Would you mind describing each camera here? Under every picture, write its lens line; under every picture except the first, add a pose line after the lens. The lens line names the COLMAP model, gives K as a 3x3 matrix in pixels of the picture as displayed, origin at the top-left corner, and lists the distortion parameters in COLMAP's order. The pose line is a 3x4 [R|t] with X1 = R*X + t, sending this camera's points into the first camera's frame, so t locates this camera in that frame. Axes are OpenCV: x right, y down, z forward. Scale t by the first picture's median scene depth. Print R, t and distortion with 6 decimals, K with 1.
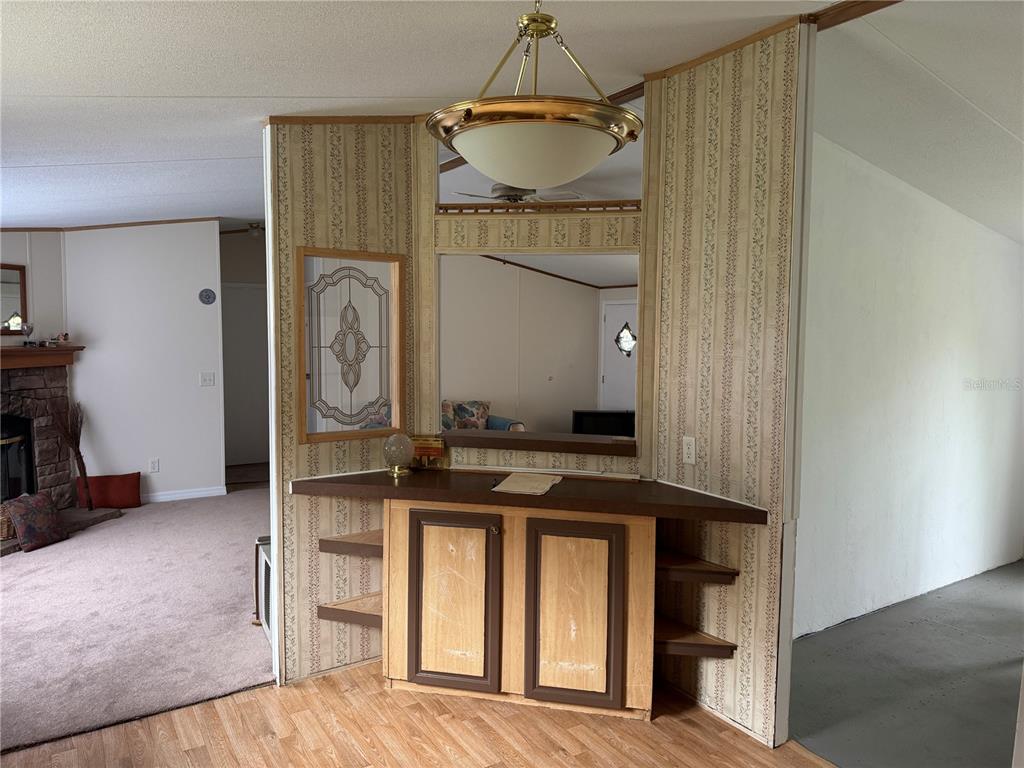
lens RADIAL K [[709.2, 0, 512.0], [0, 709.2, 384.0], [0, 0, 1]] dist [0.160023, -0.231379]
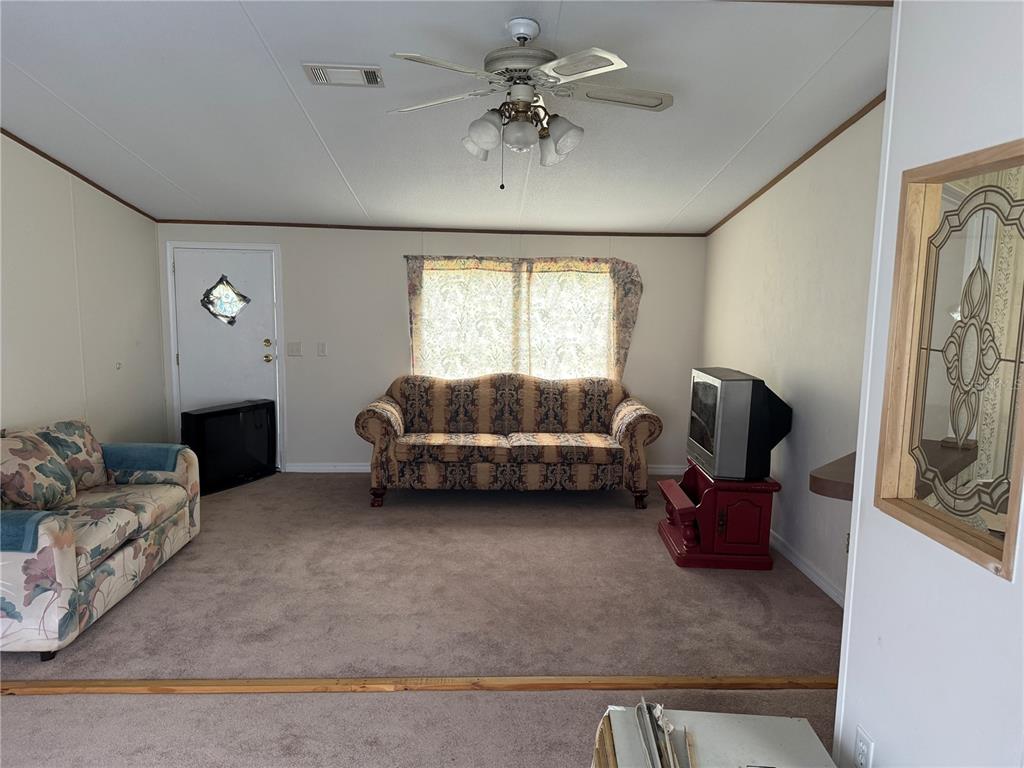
lens RADIAL K [[709.2, 0, 512.0], [0, 709.2, 384.0], [0, 0, 1]] dist [0.160023, -0.231379]
pose [[0.493259, -0.112489, 0.862578, -0.323747], [0.050106, 0.993631, 0.100926, -0.038735], [-0.868438, -0.006562, 0.495754, 0.409100]]
